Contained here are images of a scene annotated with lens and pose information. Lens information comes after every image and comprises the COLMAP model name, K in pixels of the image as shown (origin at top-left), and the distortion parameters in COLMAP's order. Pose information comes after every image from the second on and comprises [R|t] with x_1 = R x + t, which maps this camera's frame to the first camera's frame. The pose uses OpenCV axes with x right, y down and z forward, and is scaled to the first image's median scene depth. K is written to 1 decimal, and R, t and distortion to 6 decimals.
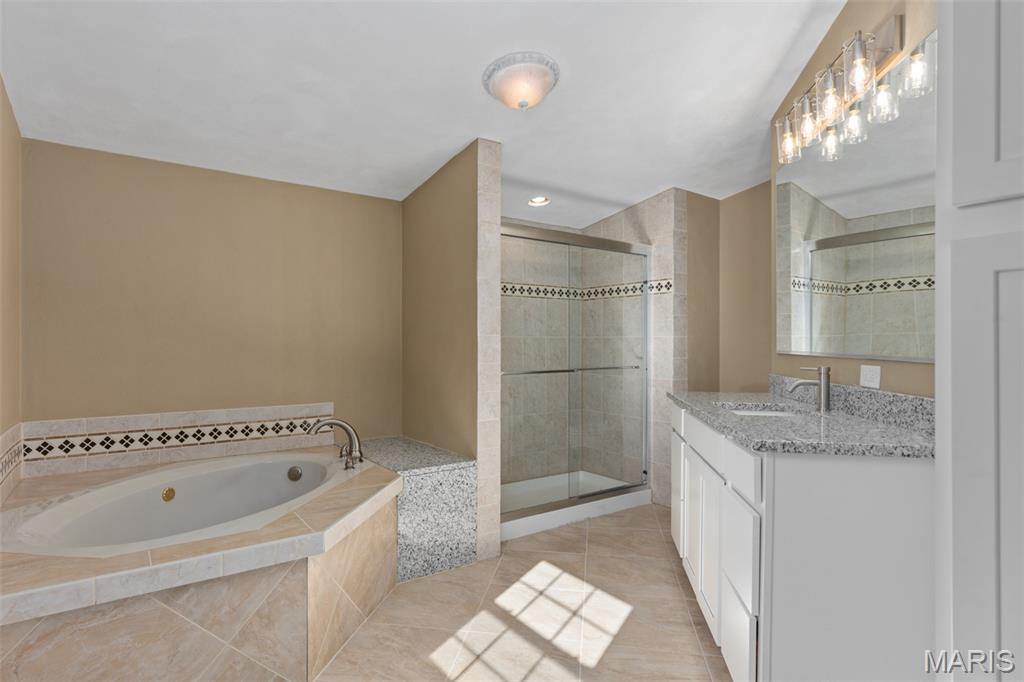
lens RADIAL K [[573.7, 0, 512.0], [0, 573.7, 341.0], [0, 0, 1]] dist [0.002025, 0.000265]
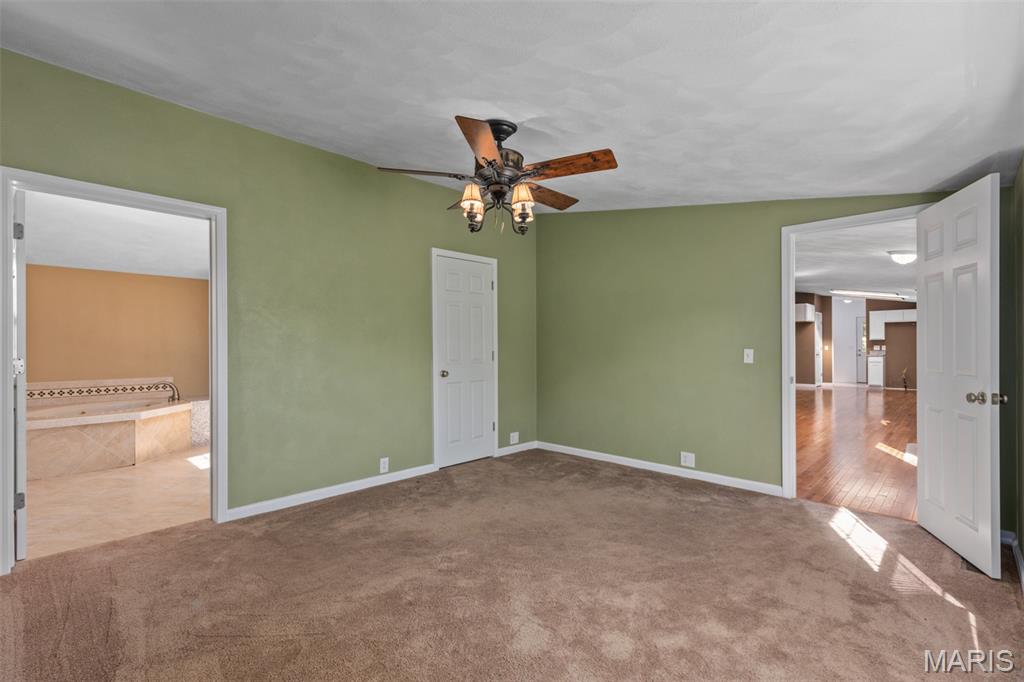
lens RADIAL K [[469.2, 0, 507.3], [0, 469.2, 345.0], [0, 0, 1]] dist [0.002262, 0.000215]
pose [[0.982454, -0.003859, 0.186467, 0.692245], [0.004389, 0.999987, -0.002429, -0.001621], [-0.186455, 0.003204, 0.982458, -1.117417]]
